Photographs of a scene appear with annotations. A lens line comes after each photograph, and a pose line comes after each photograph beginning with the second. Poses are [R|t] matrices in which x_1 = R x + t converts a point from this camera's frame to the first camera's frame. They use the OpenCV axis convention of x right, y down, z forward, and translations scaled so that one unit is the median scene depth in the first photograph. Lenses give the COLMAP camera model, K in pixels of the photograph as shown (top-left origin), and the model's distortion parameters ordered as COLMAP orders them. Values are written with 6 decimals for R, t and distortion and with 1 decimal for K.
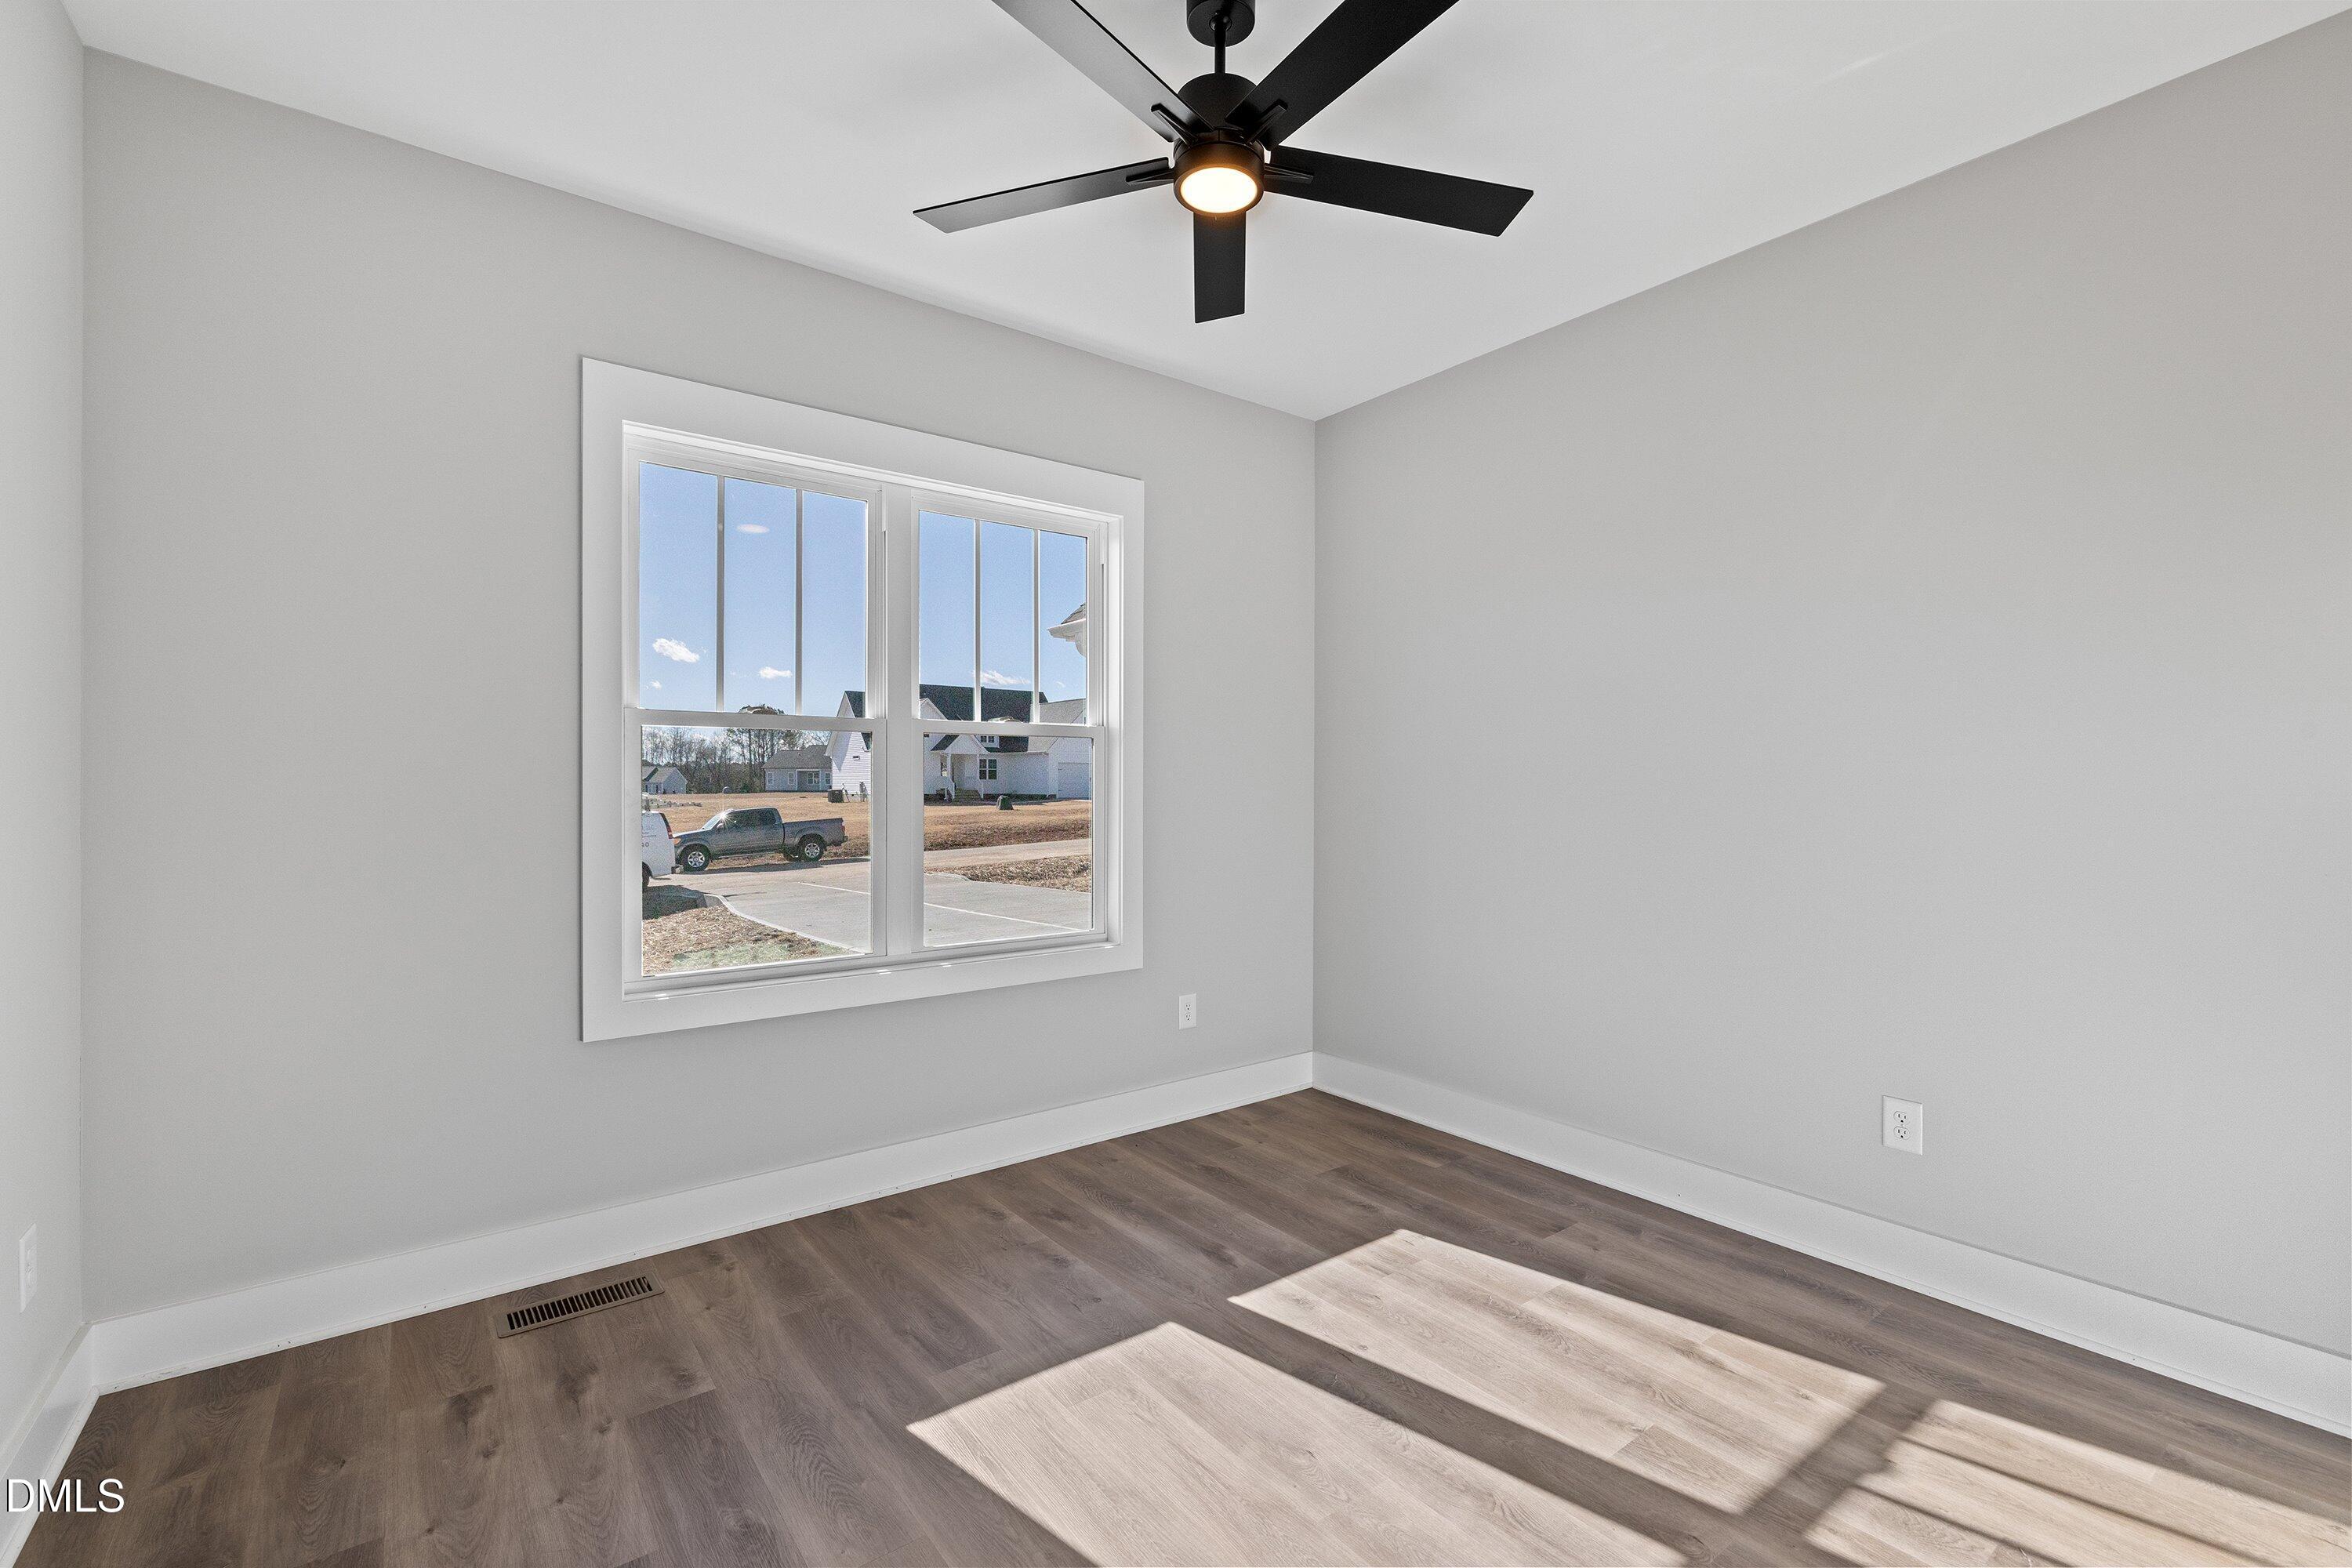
lens RADIAL K [[1027.9, 0, 1183.8], [0, 1027.9, 798.2], [0, 0, 1]] dist [0.011807, -0.000134]
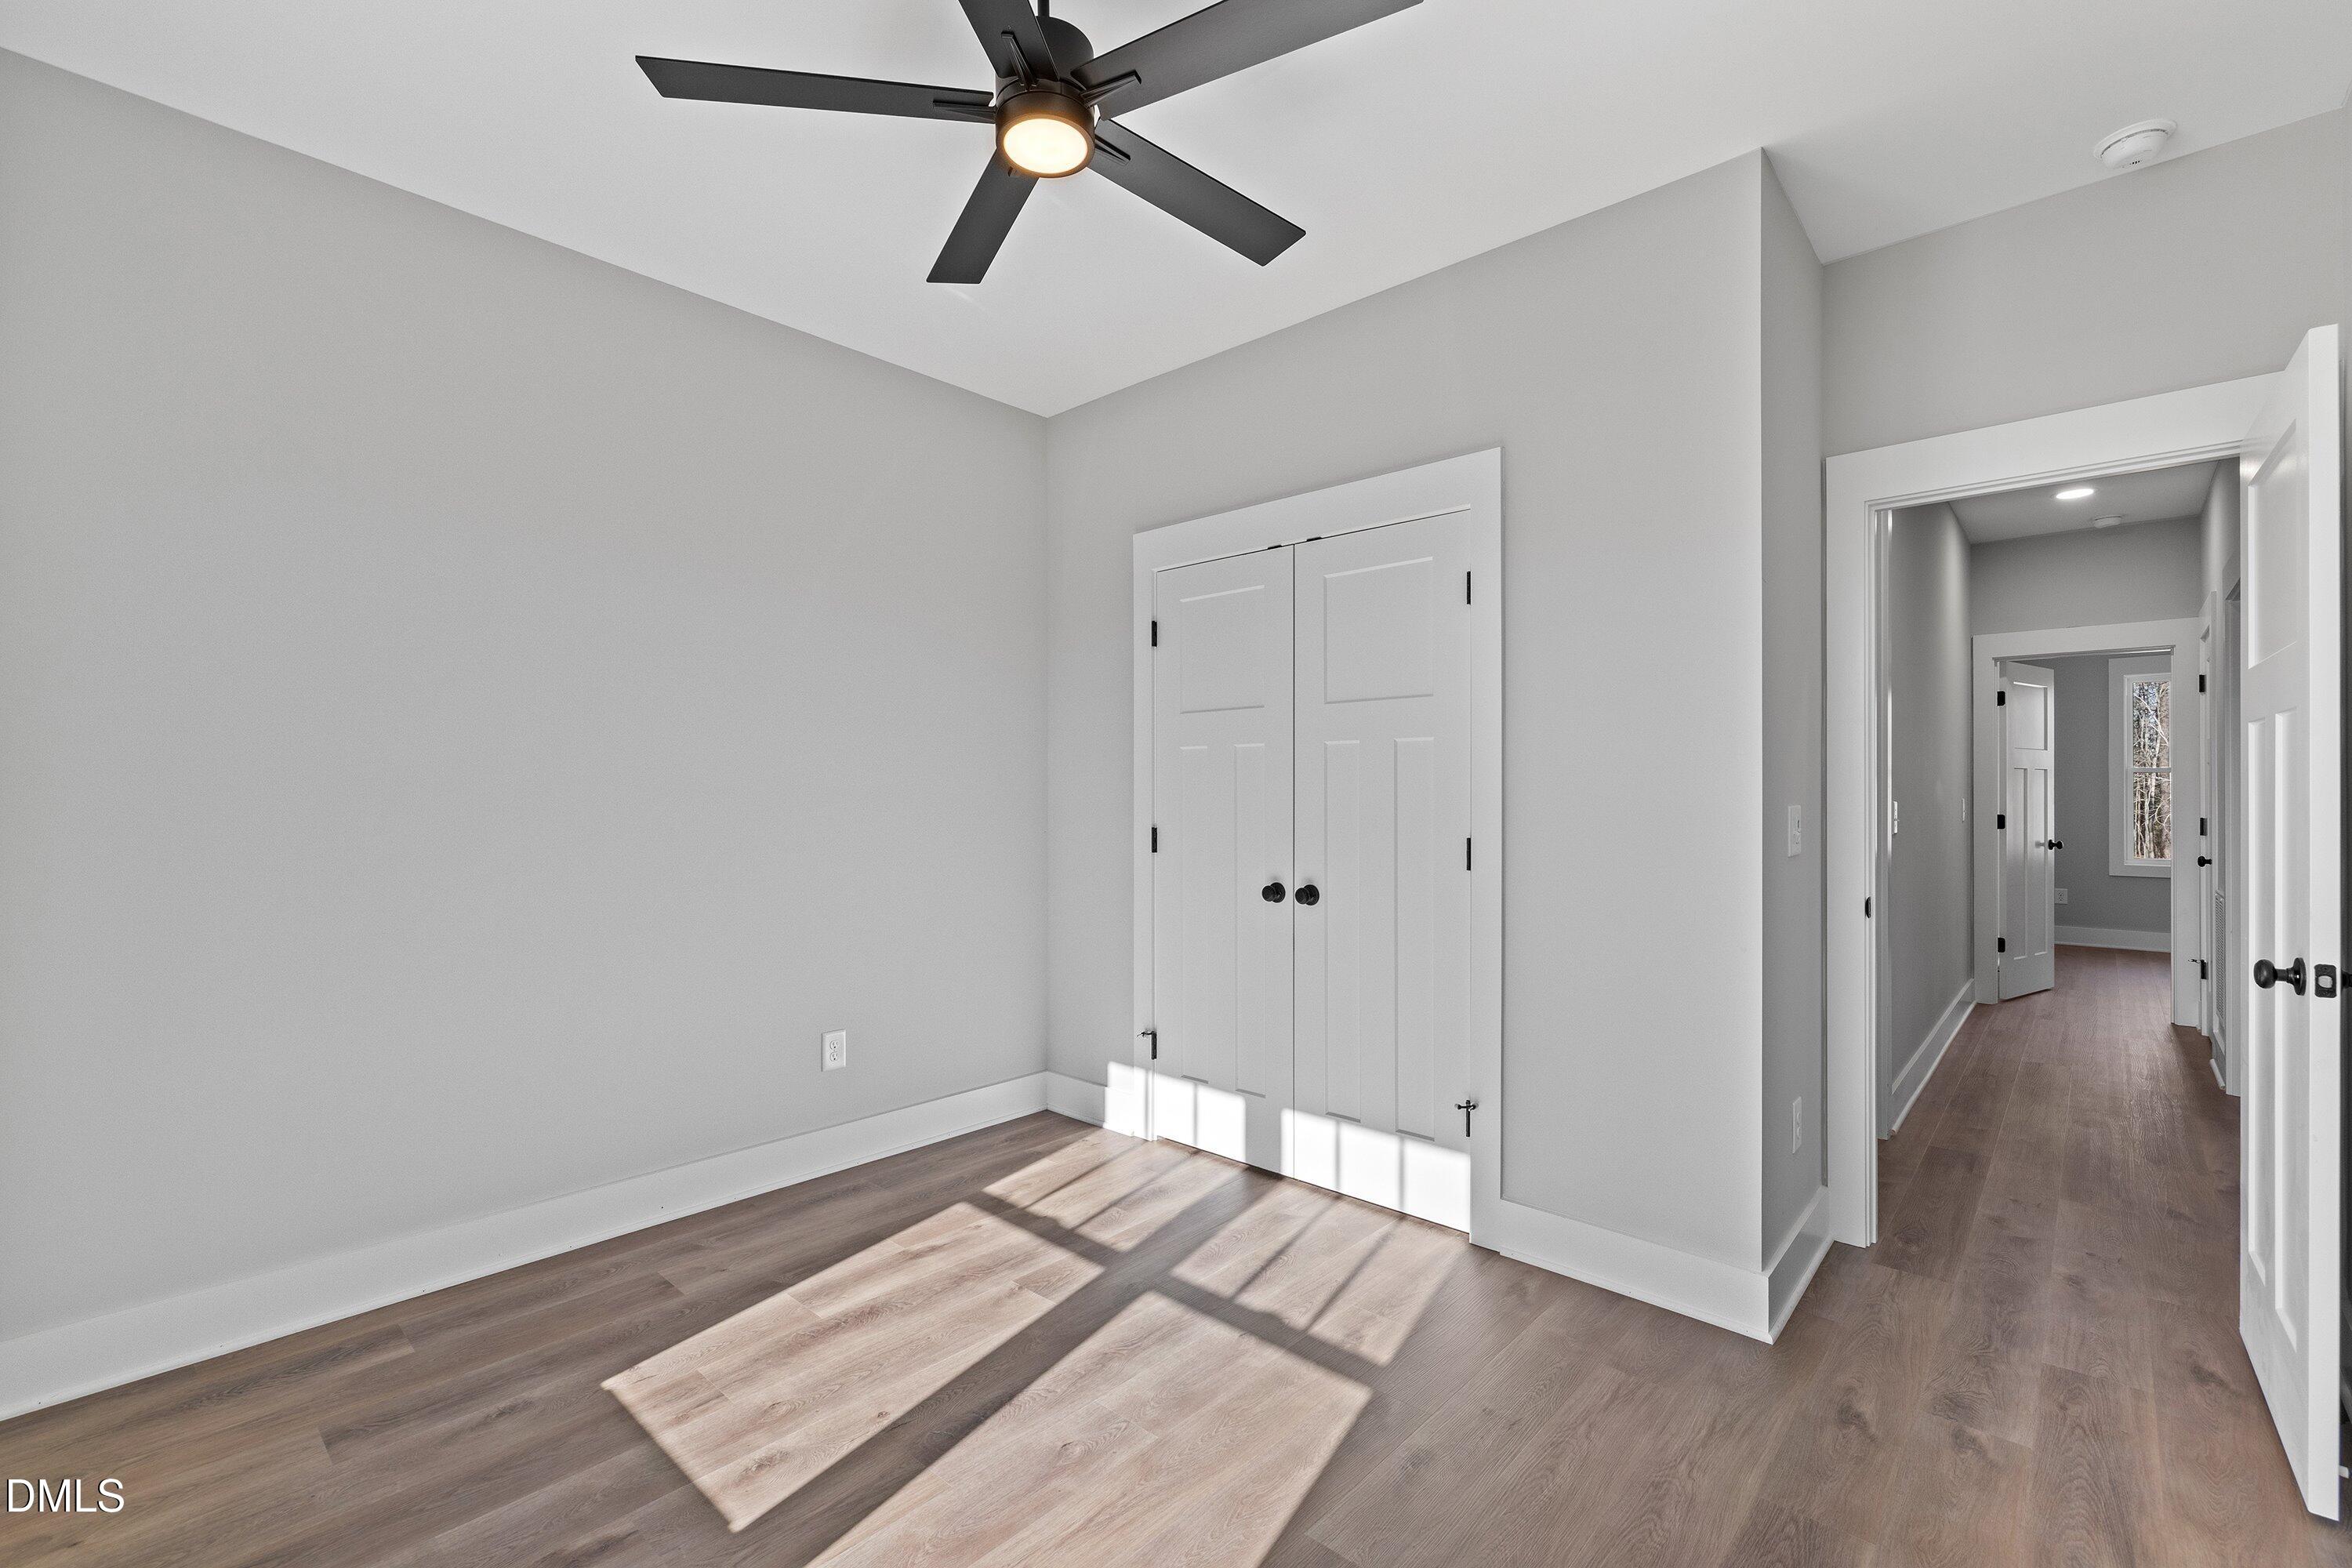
lens RADIAL K [[1027.9, 0, 1182.4], [0, 1027.9, 778.7], [0, 0, 1]] dist [0.011807, -0.000134]
pose [[-0.192128, 0.013440, 0.981278, -0.732860], [0.006768, 0.999901, -0.012370, -0.014205], [-0.981347, 0.004265, -0.192200, 0.859833]]
